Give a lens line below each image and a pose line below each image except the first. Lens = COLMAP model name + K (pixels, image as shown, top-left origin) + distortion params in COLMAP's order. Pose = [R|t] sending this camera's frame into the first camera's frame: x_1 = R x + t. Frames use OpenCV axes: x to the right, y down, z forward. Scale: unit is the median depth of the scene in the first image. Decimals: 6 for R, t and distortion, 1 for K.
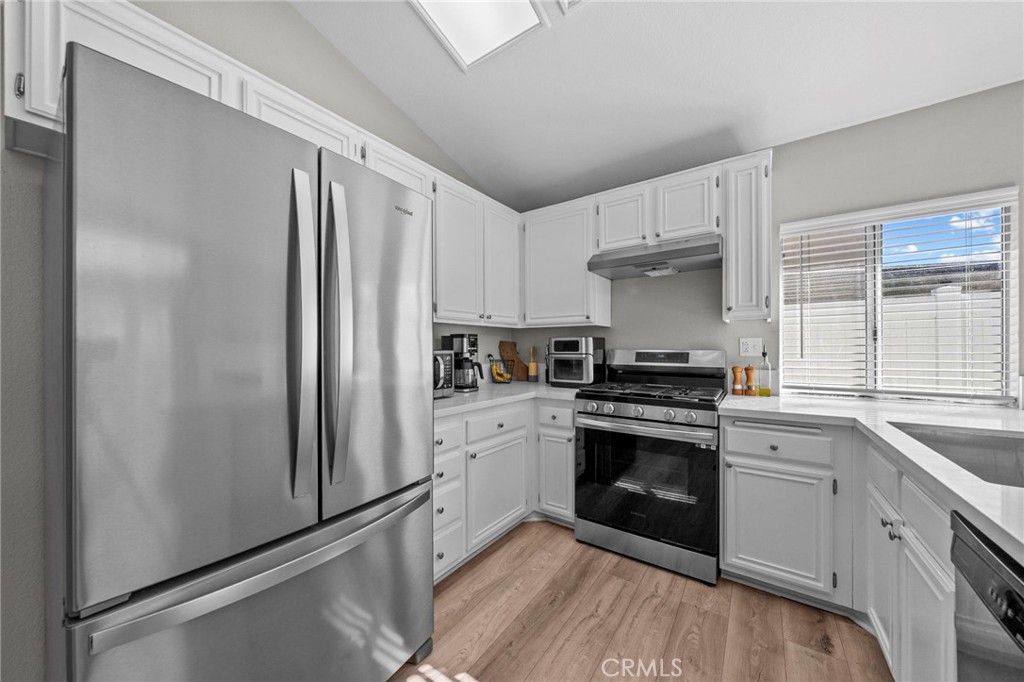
lens RADIAL K [[356.1, 0, 511.0], [0, 356.1, 347.0], [0, 0, 1]] dist [-0.002343, -0.000133]
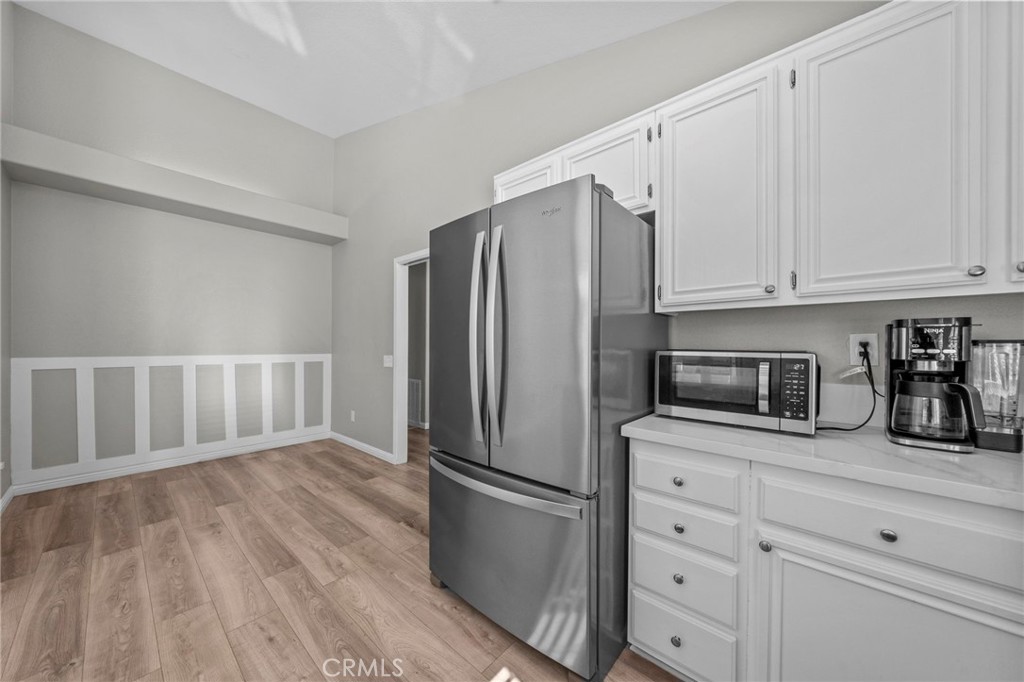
lens RADIAL K [[359.1, 0, 512.1], [0, 359.1, 344.3], [0, 0, 1]] dist [0.000316, 0.000024]
pose [[-0.112804, 0.004955, -0.993605, 0.451880], [-0.001737, 0.999985, 0.005184, -0.006844], [0.993616, 0.002311, -0.112794, 0.624978]]
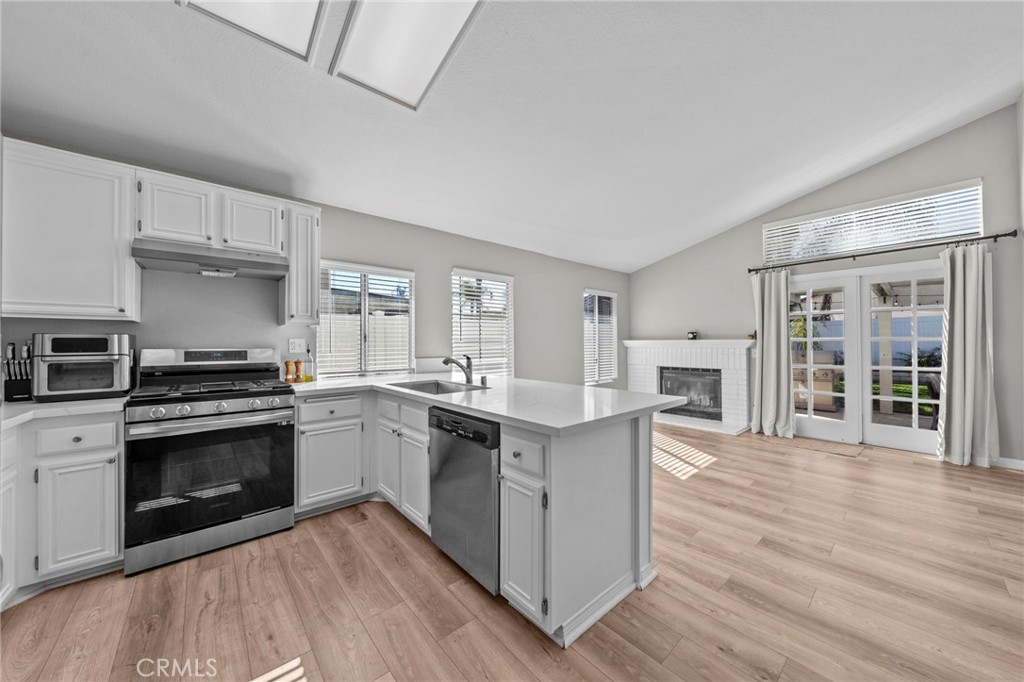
lens RADIAL K [[355.4, 0, 513.4], [0, 355.4, 338.9], [0, 0, 1]] dist [-0.002381, -0.000049]
pose [[0.239845, 0.015322, 0.970690, -0.445512], [0.003379, 0.999856, -0.016617, -0.000308], [-0.970805, 0.007266, 0.239758, -0.094612]]
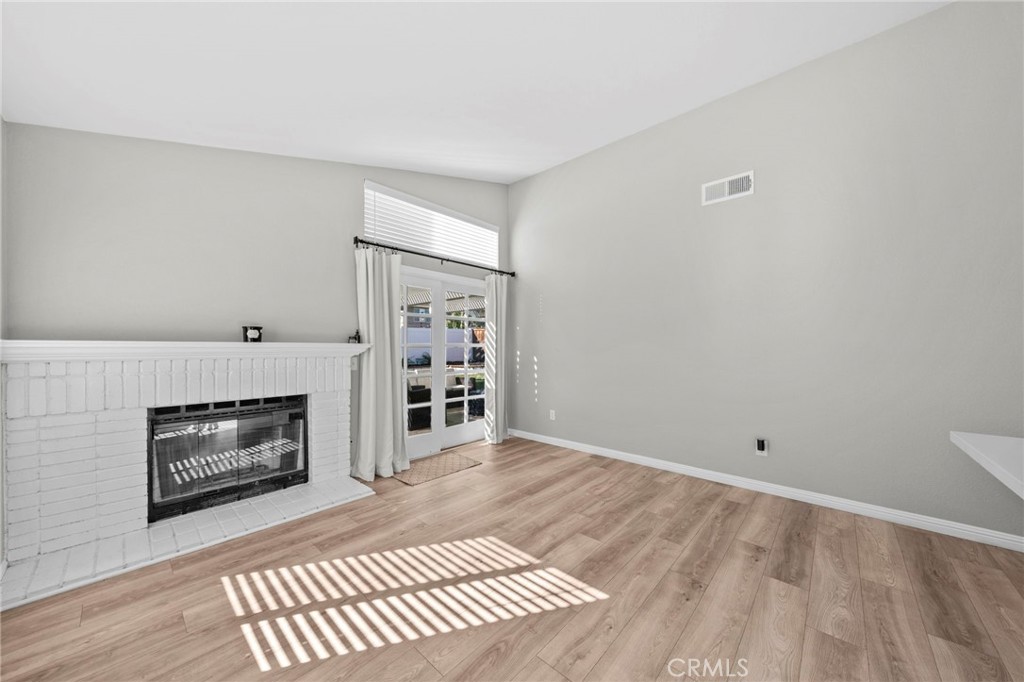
lens RADIAL K [[359.1, 0, 512.1], [0, 359.1, 344.3], [0, 0, 1]] dist [0.000316, 0.000024]
pose [[-0.991559, 0.004147, 0.129592, 1.328700], [0.003093, 0.999960, -0.008334, -0.010987], [-0.129621, -0.007863, -0.991532, 0.442352]]
